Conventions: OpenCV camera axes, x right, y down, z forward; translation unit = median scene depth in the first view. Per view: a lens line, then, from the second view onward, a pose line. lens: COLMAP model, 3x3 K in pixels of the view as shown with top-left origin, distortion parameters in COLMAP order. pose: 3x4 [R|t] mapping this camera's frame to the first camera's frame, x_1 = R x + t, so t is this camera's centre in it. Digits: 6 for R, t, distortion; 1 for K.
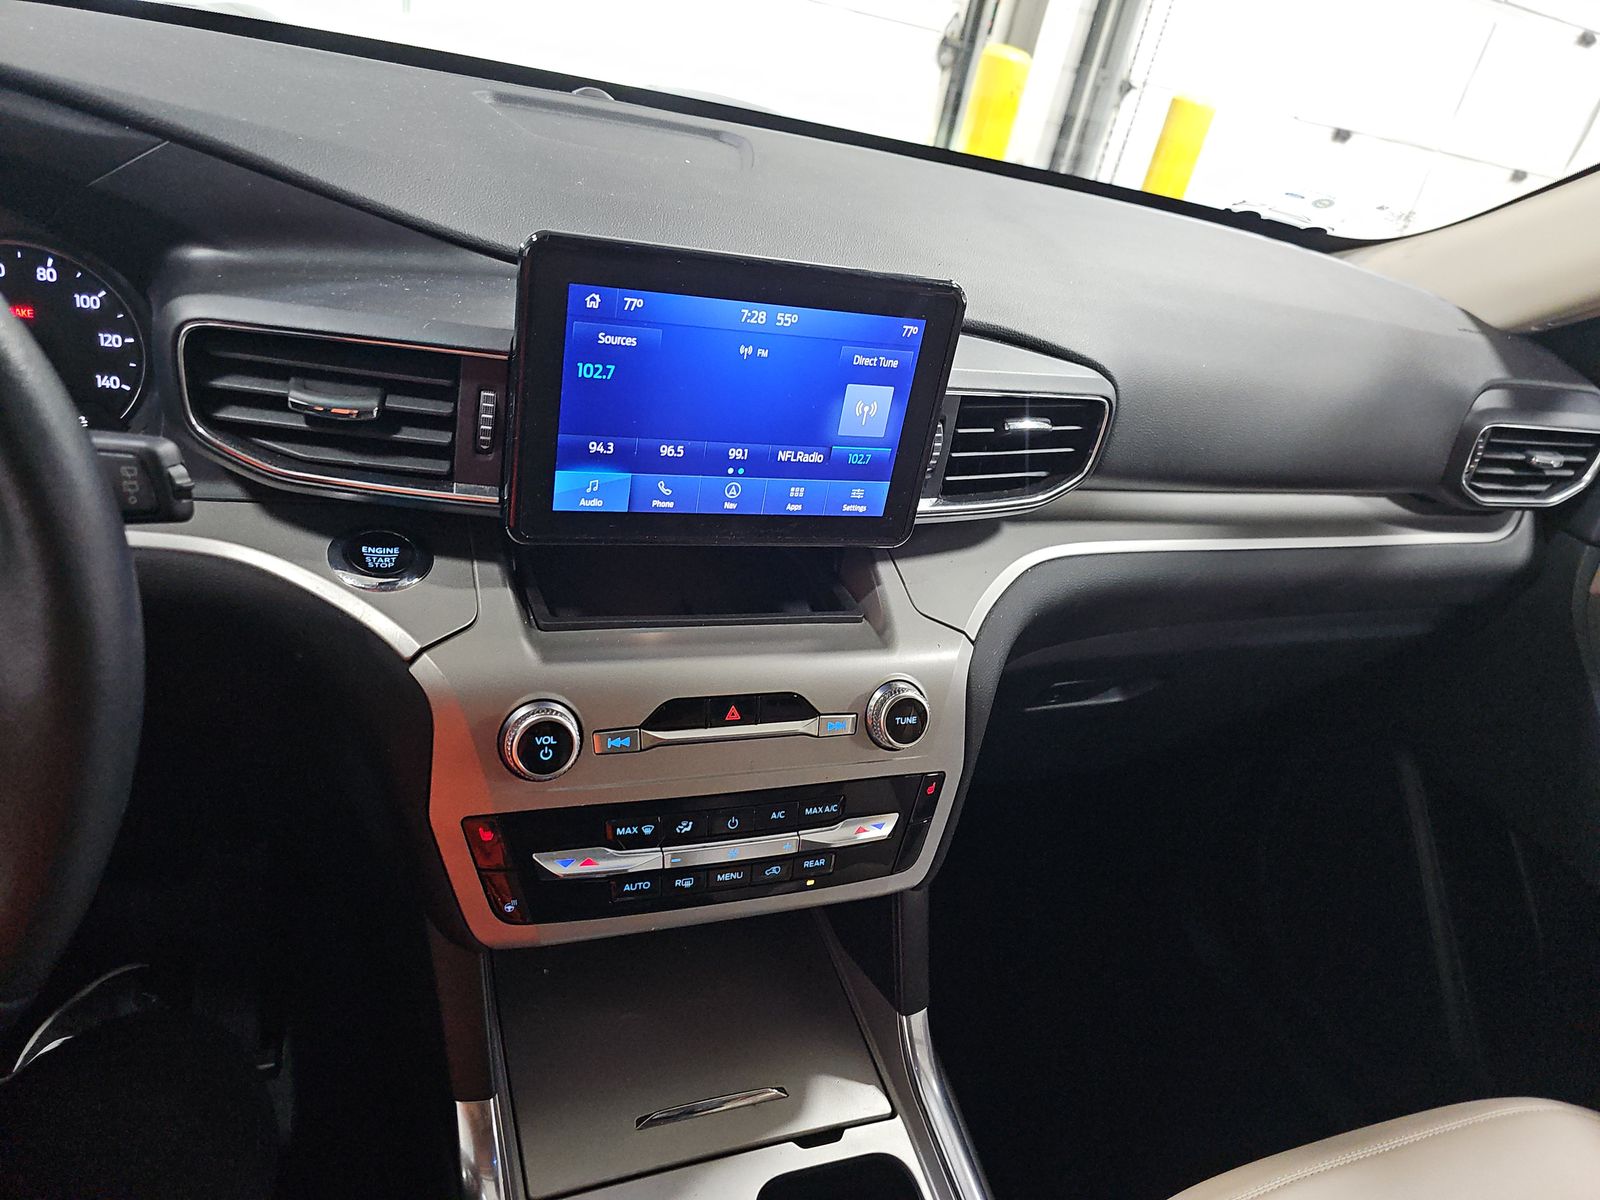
lens RADIAL K [[1151.6, 0, 797.1], [0, 1151.6, 601.4], [0, 0, 1]] dist [0.068968, -0.053077]
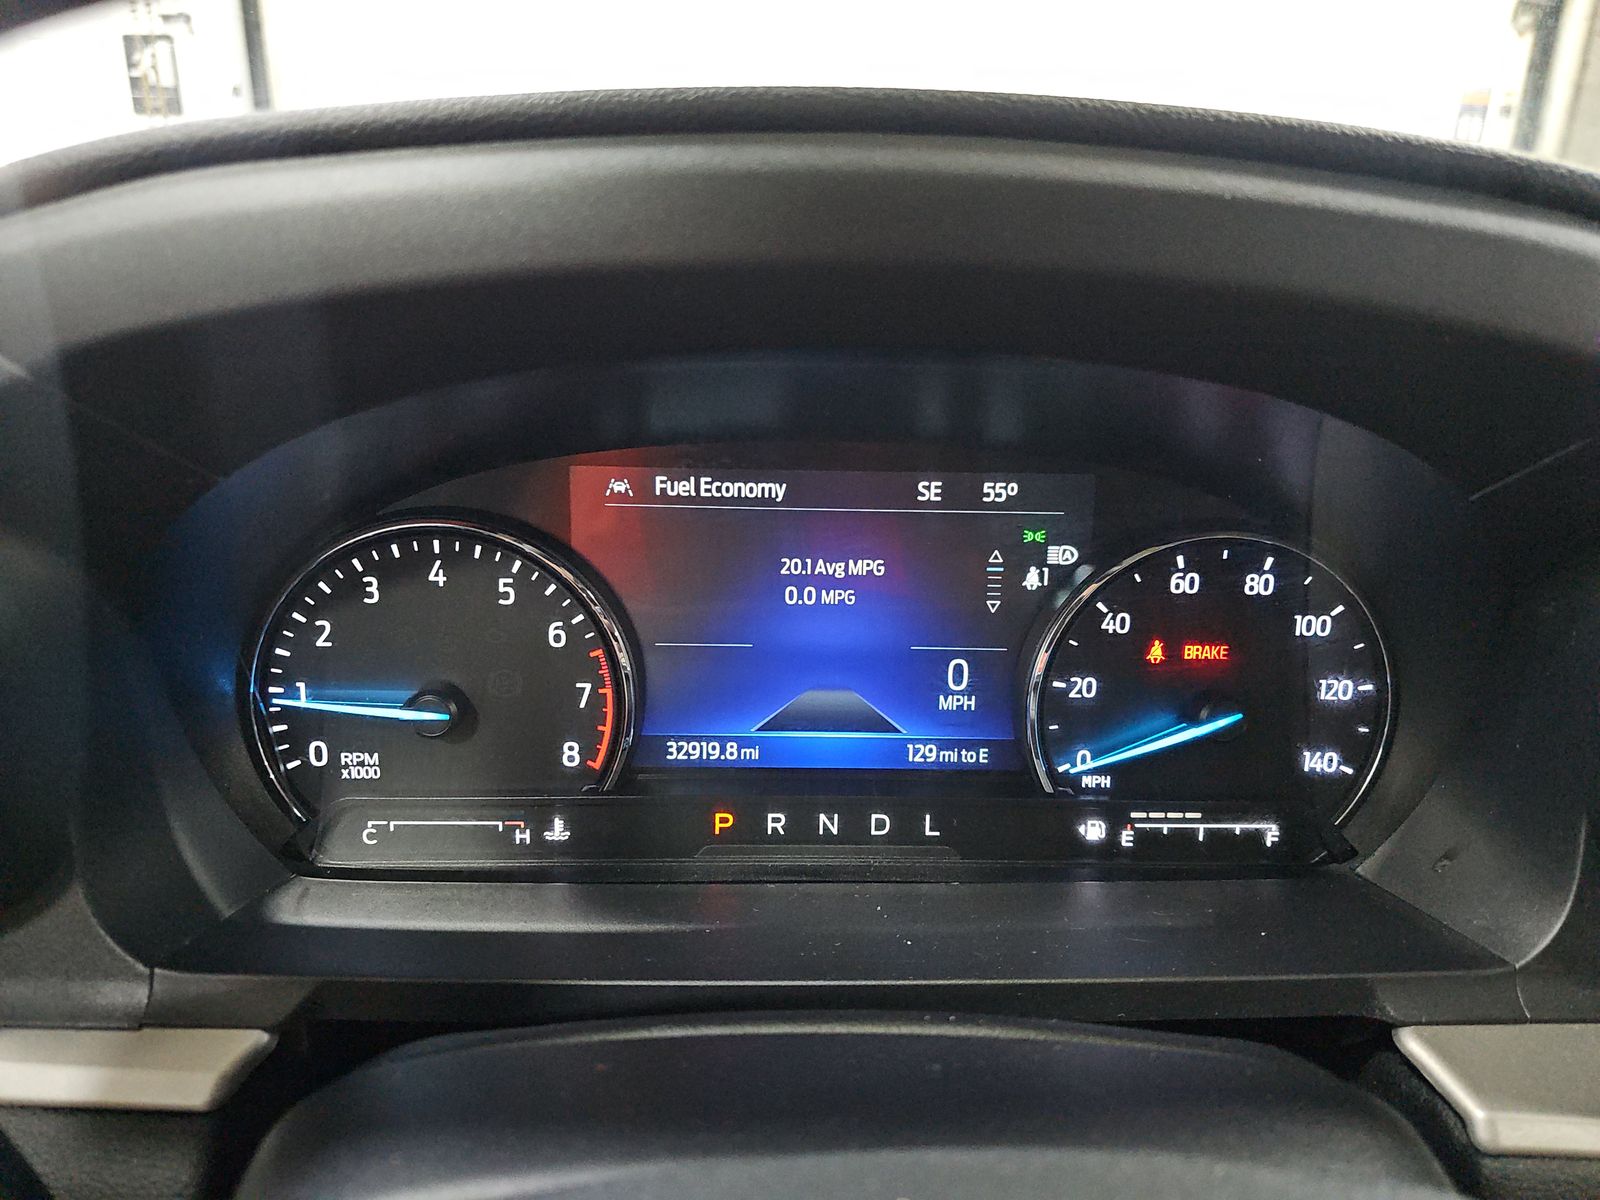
lens RADIAL K [[1151.6, 0, 797.8], [0, 1151.6, 584.9], [0, 0, 1]] dist [0.068968, -0.053077]
pose [[0.947497, -0.058202, -0.314423, -0.683286], [-0.008960, 0.978077, -0.208048, -0.160745], [0.319639, 0.199942, 0.926204, 0.411454]]
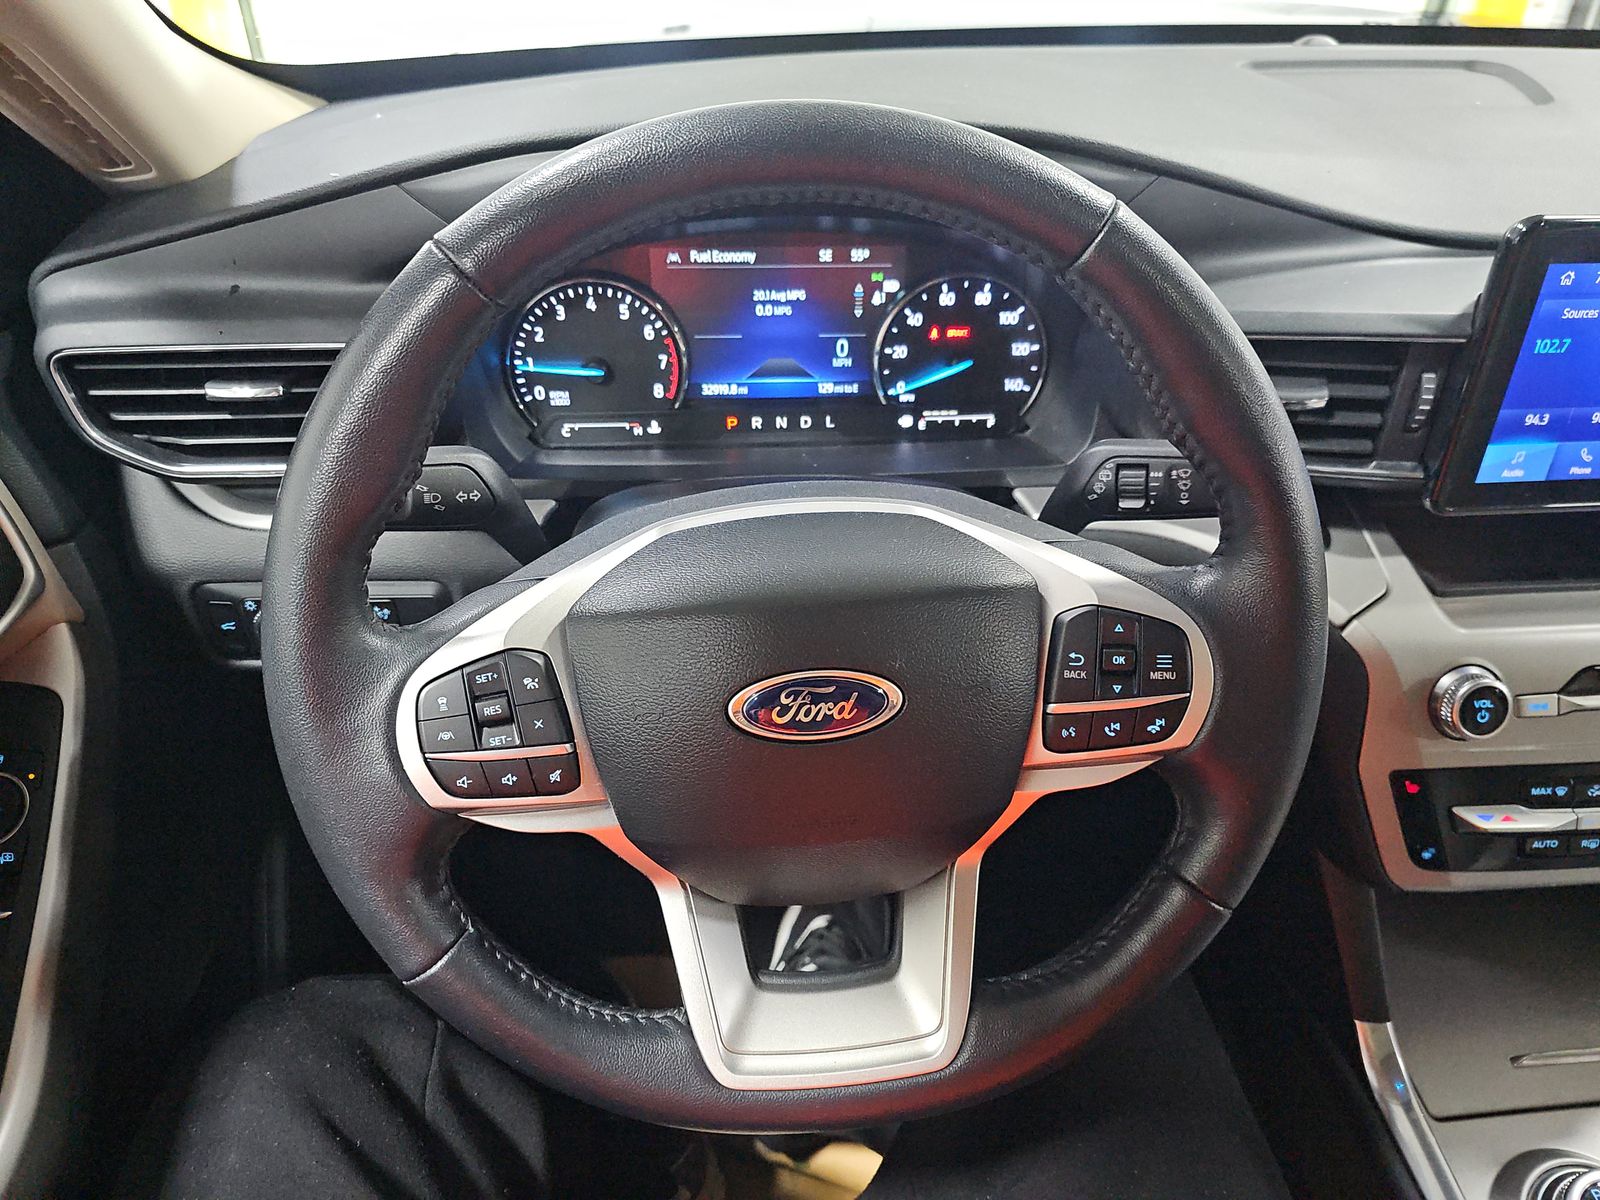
lens RADIAL K [[1151.6, 0, 796.7], [0, 1151.6, 611.1], [0, 0, 1]] dist [0.068968, -0.053077]
pose [[0.946406, 0.005515, -0.322931, -0.442472], [0.017304, 0.997552, 0.067750, -0.045063], [0.322514, -0.069707, 0.943994, -0.196291]]
